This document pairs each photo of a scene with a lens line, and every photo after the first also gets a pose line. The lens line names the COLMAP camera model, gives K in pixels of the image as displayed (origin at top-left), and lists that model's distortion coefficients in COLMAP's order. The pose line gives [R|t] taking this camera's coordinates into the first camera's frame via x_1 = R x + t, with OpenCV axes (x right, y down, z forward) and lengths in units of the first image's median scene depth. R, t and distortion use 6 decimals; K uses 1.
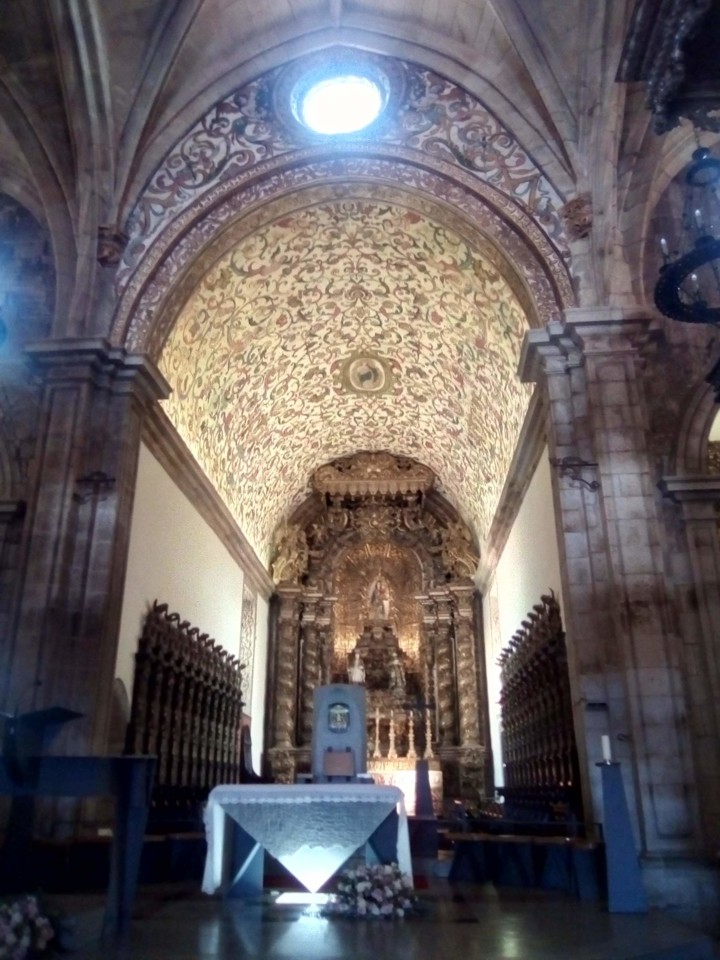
lens RADIAL K [[763.1, 0, 360.0], [0, 763.1, 480.0], [0, 0, 1]] dist [0.001353, -0.000963]
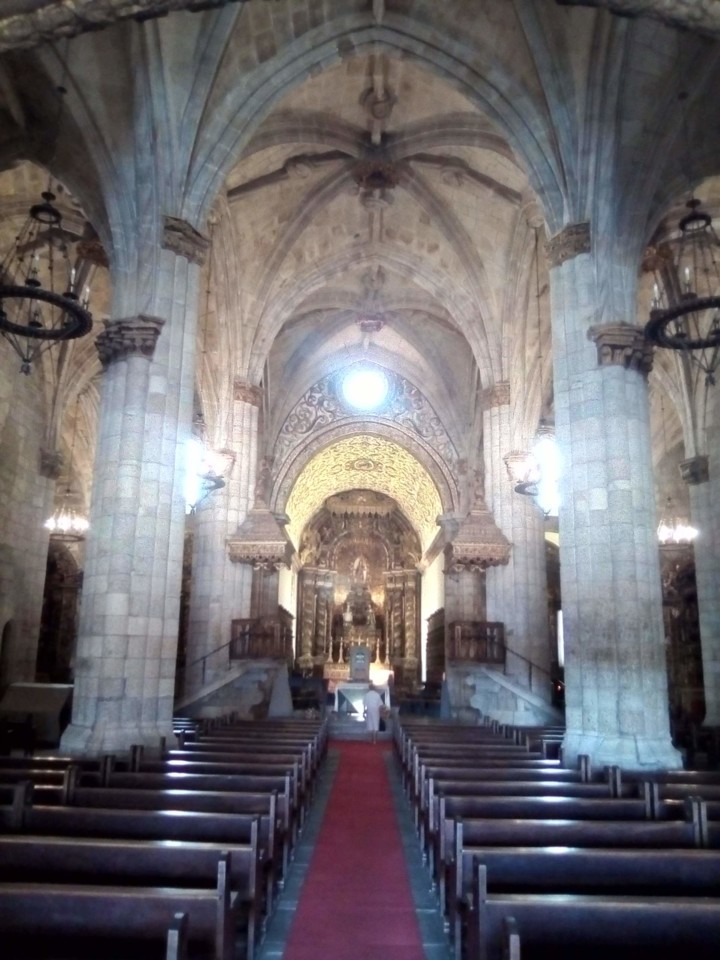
lens RADIAL K [[763.1, 0, 360.0], [0, 763.1, 480.0], [0, 0, 1]] dist [0.001353, -0.000963]
pose [[0.997555, 0.033977, 0.061075, -0.094960], [-0.042171, 0.989489, 0.138322, -0.302651], [-0.055733, -0.140560, 0.988502, -0.696719]]
